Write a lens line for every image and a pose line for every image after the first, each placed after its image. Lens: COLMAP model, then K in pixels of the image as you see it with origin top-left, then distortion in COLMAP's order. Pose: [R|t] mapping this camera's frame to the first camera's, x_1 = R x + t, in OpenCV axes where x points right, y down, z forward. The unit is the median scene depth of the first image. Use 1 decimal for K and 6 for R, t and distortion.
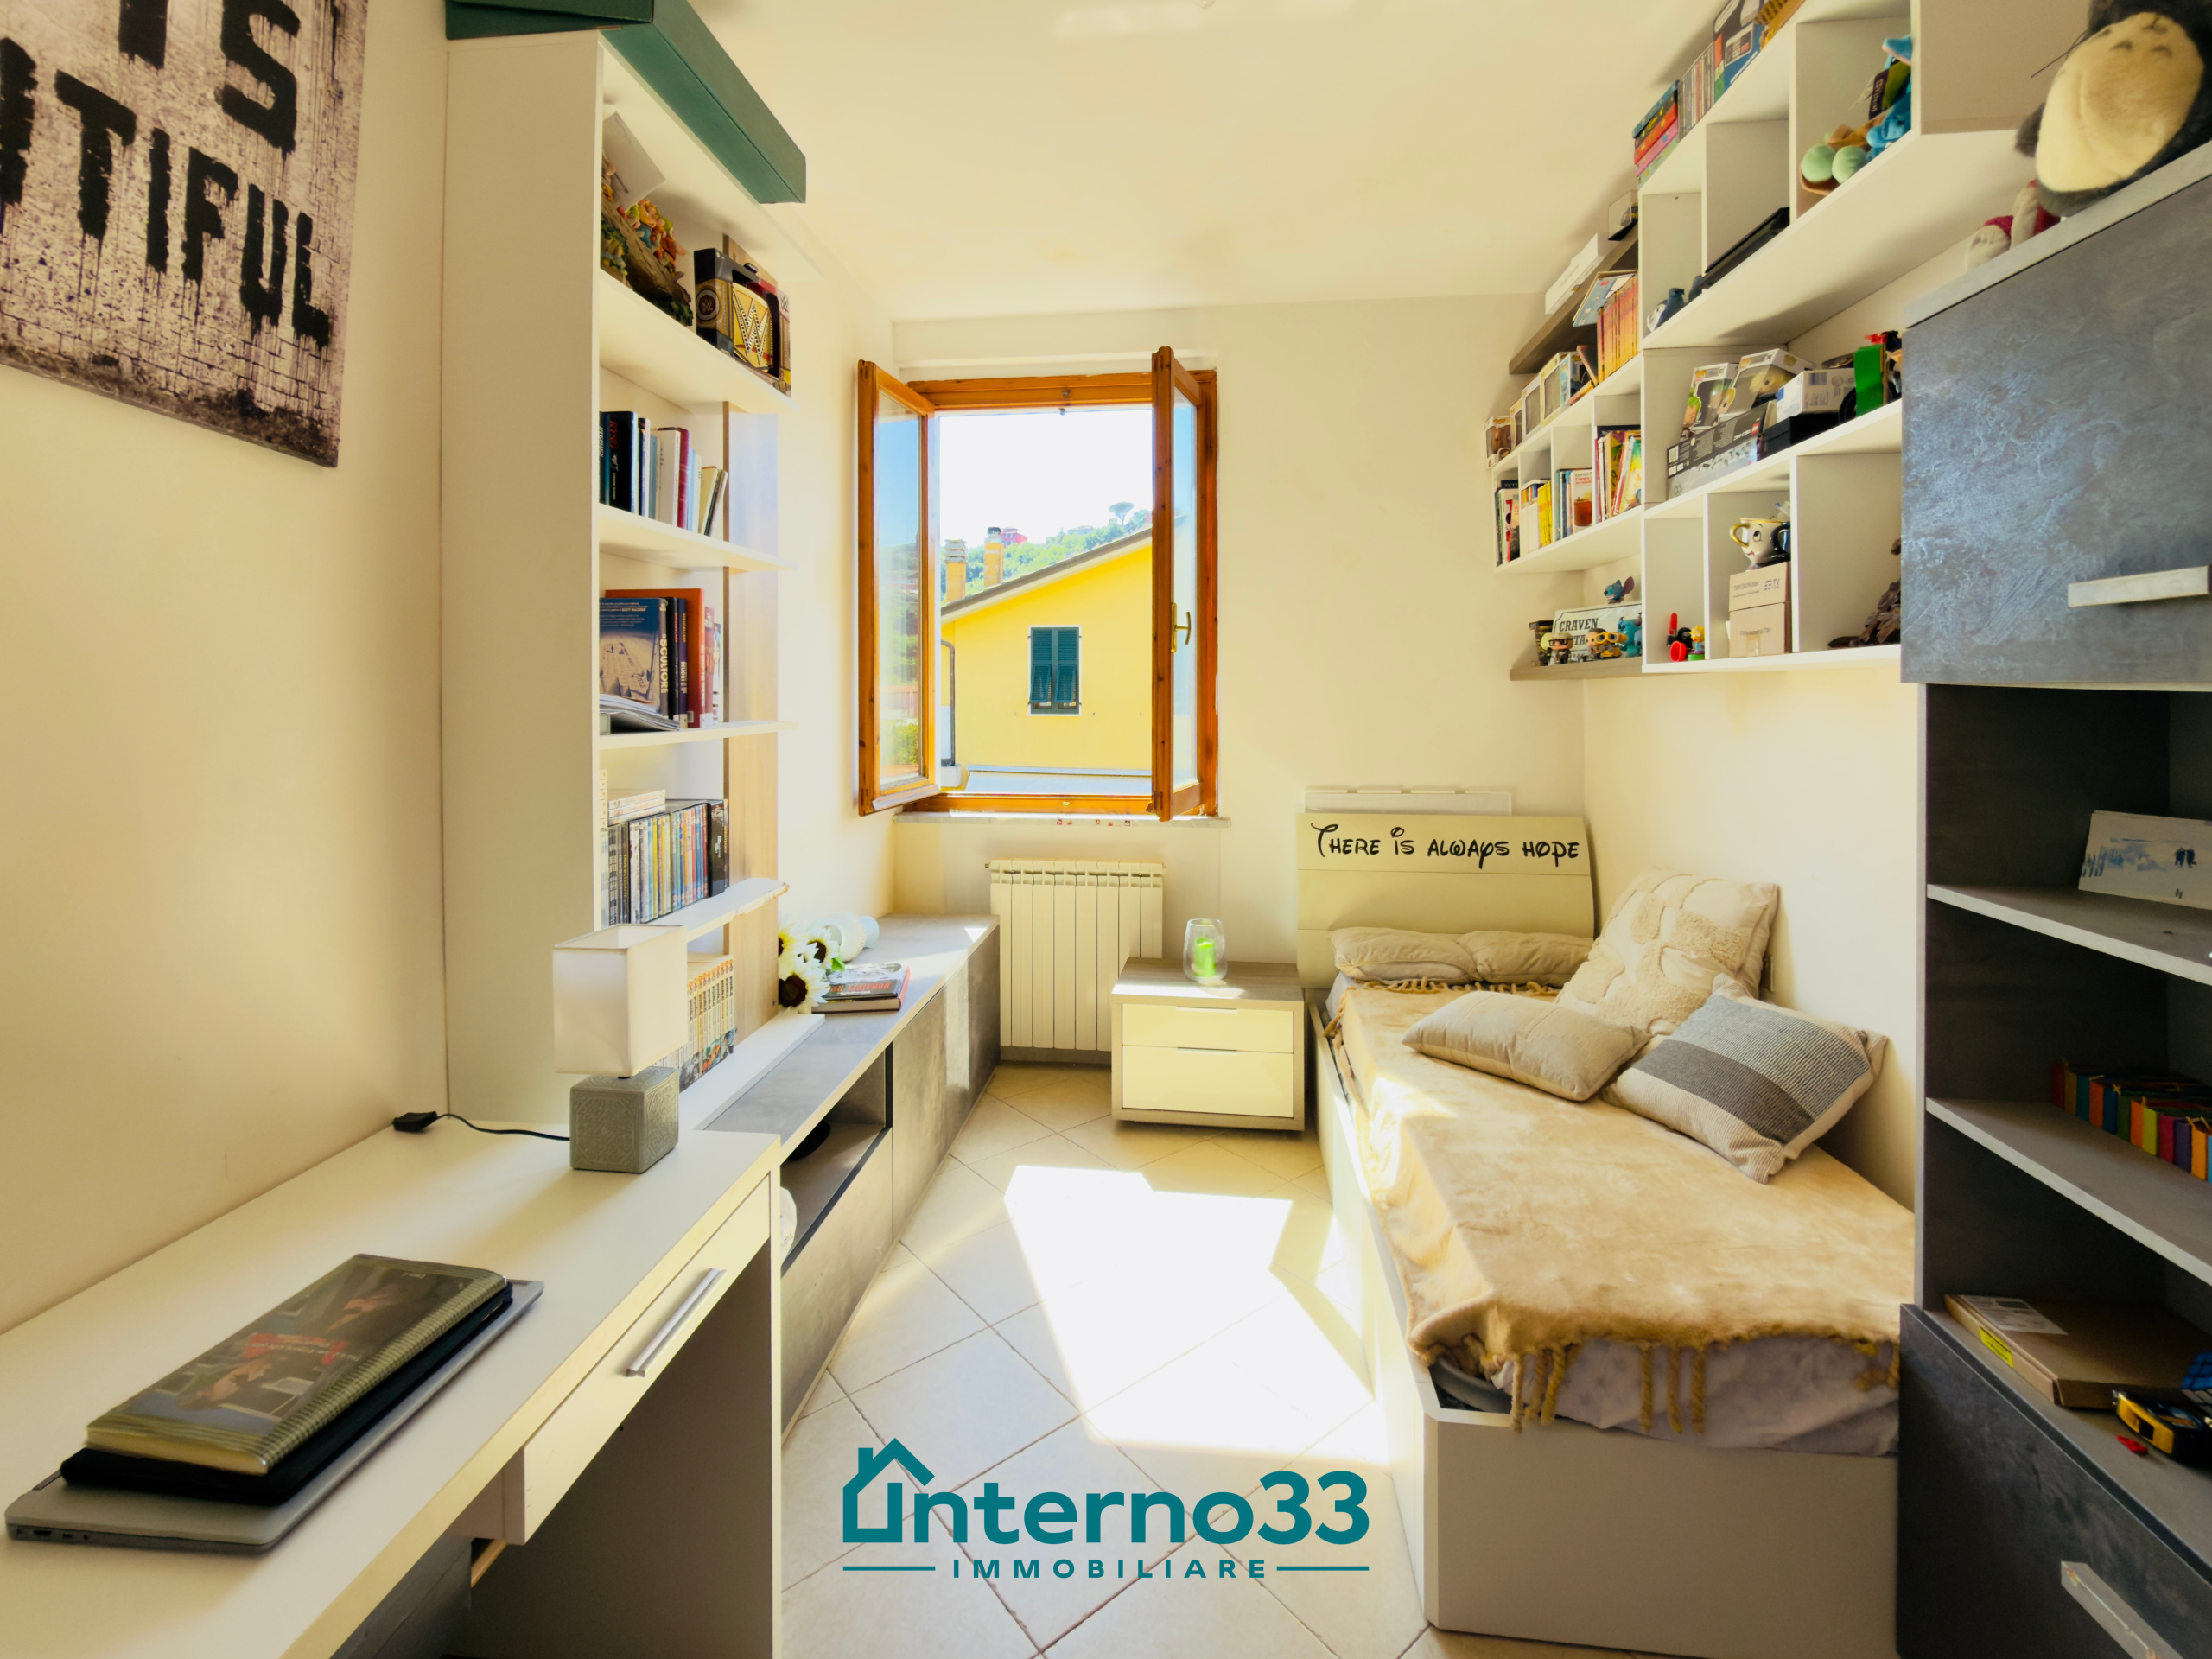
lens RADIAL K [[927.7, 0, 1105.8], [0, 927.7, 746.1], [0, 0, 1]] dist [0.001430, -0.000264]
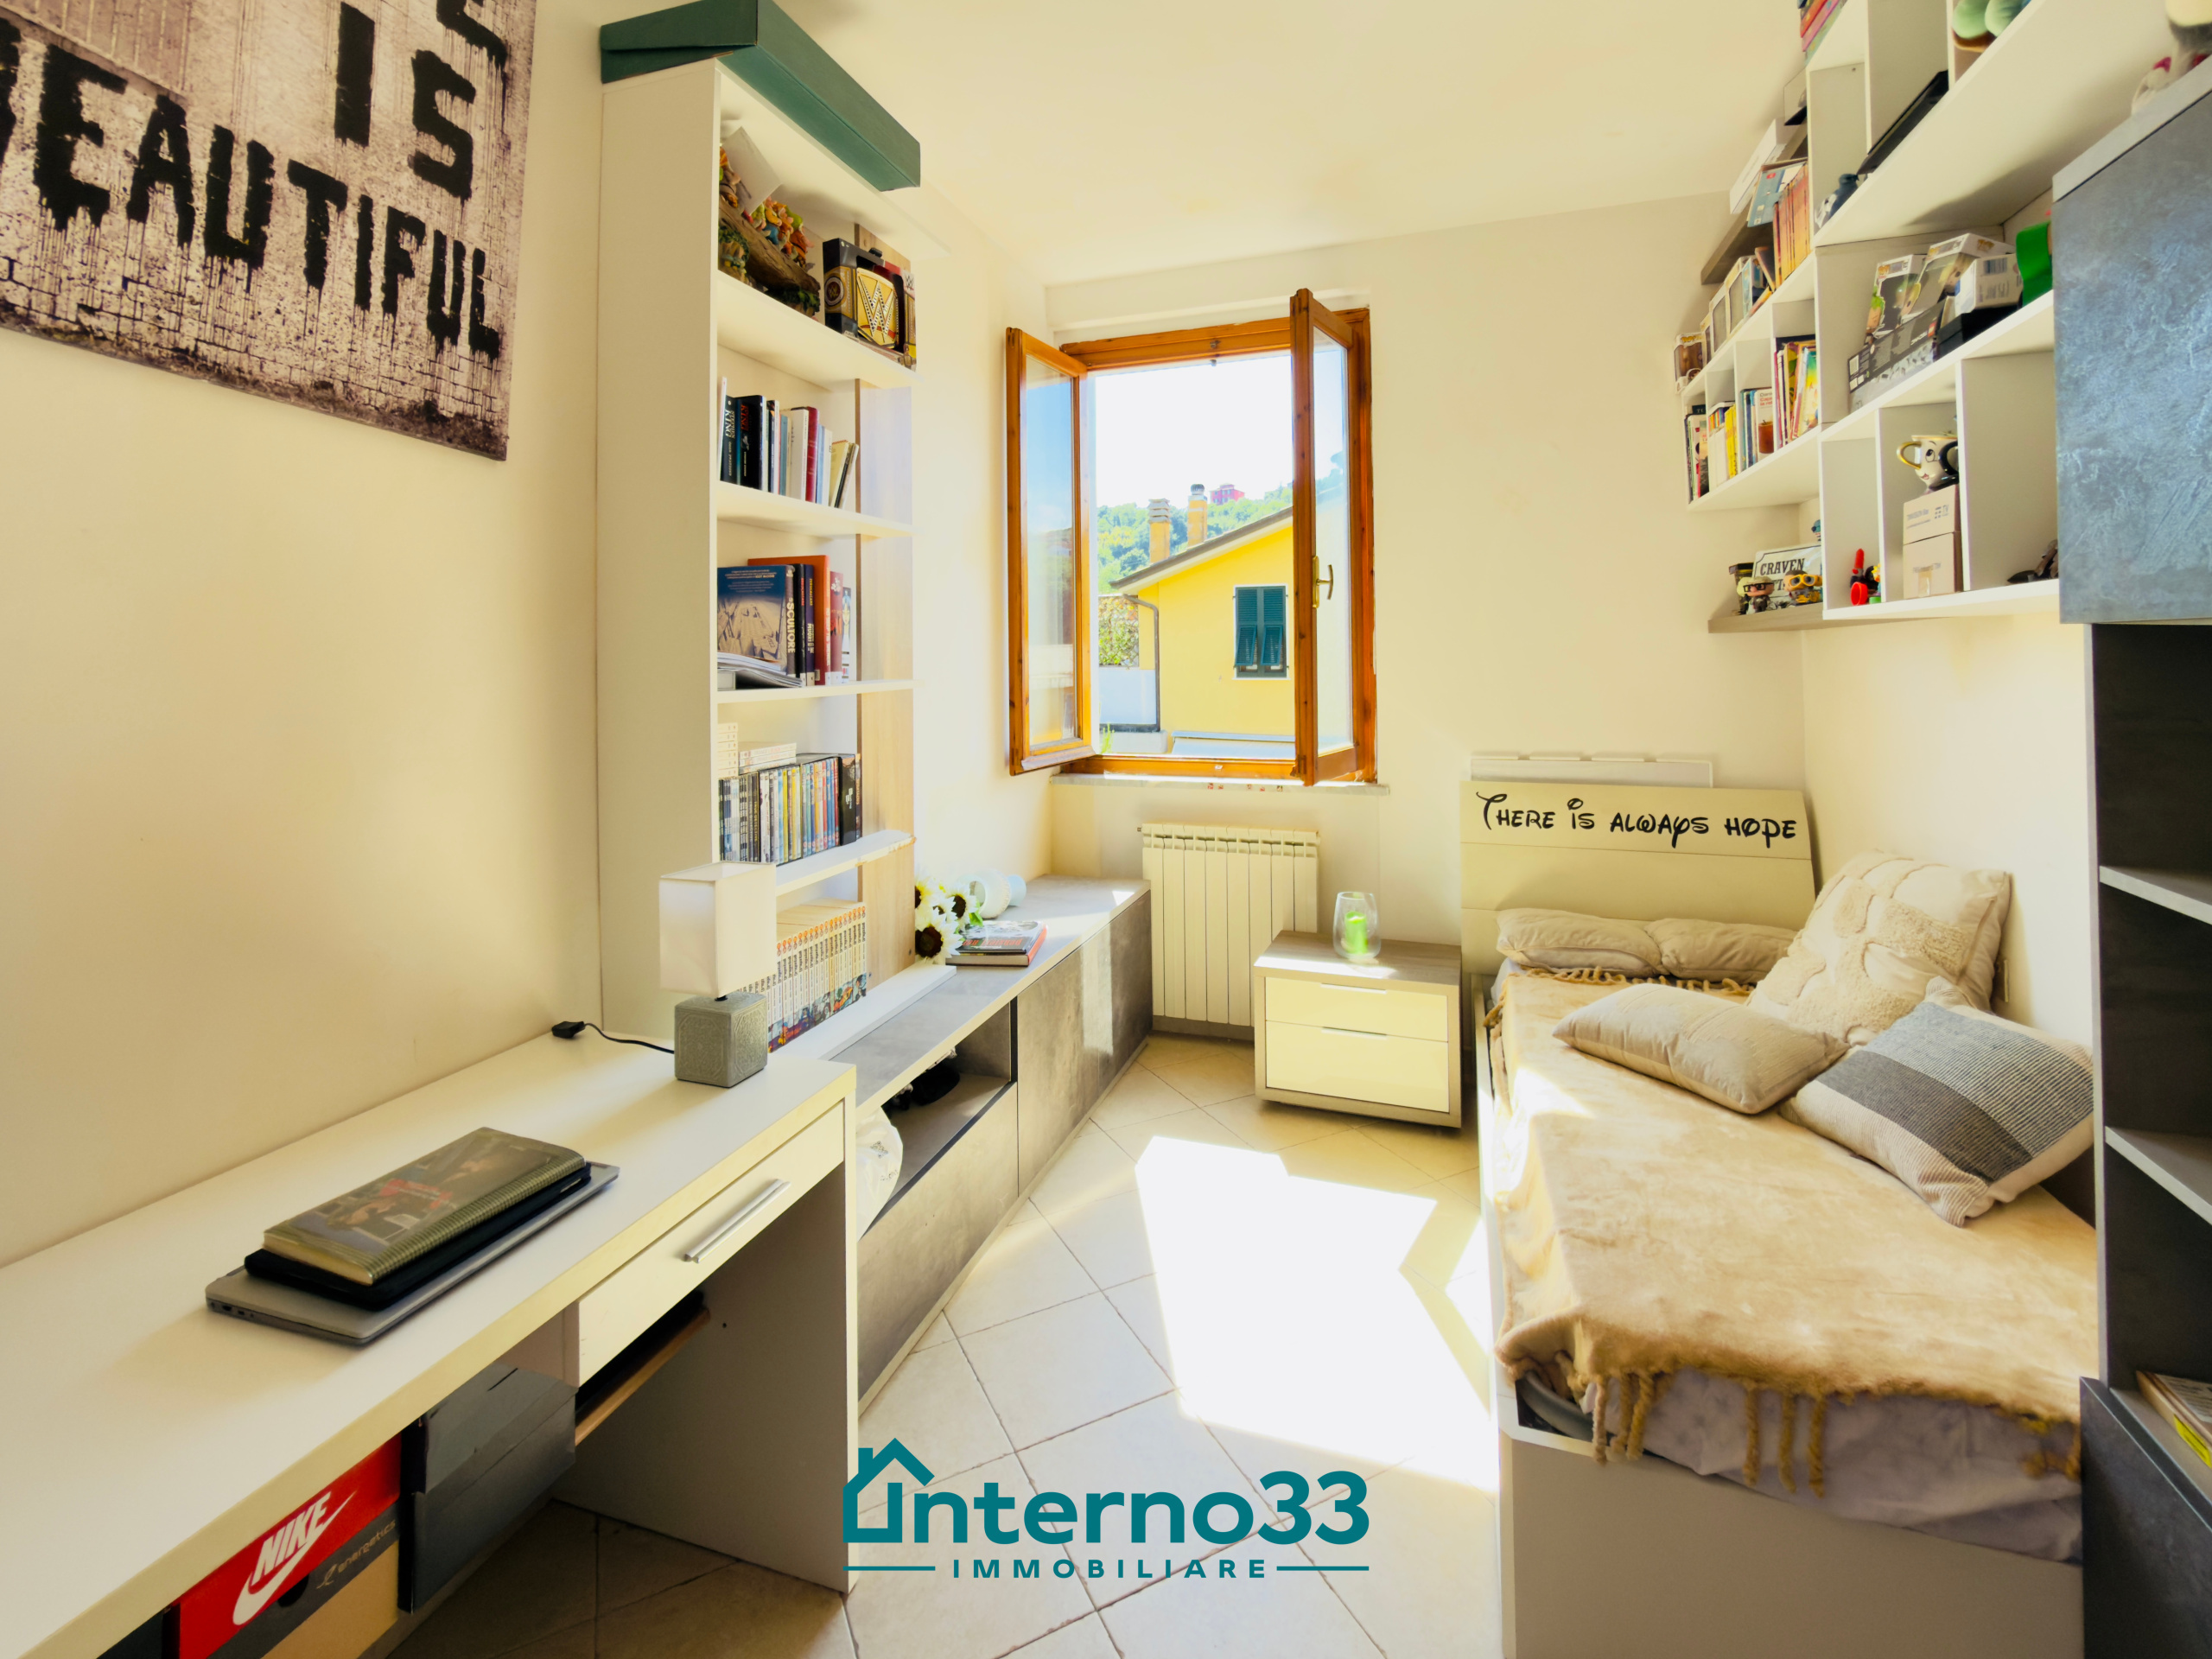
lens RADIAL K [[973.5, 0, 1119.3], [0, 973.5, 699.6], [0, 0, 1]] dist [0.000975, -0.000534]
pose [[0.976819, 0.001618, -0.214061, 0.141970], [-0.004485, 0.999907, -0.012910, 0.010249], [0.214020, 0.013571, 0.976735, -0.023066]]
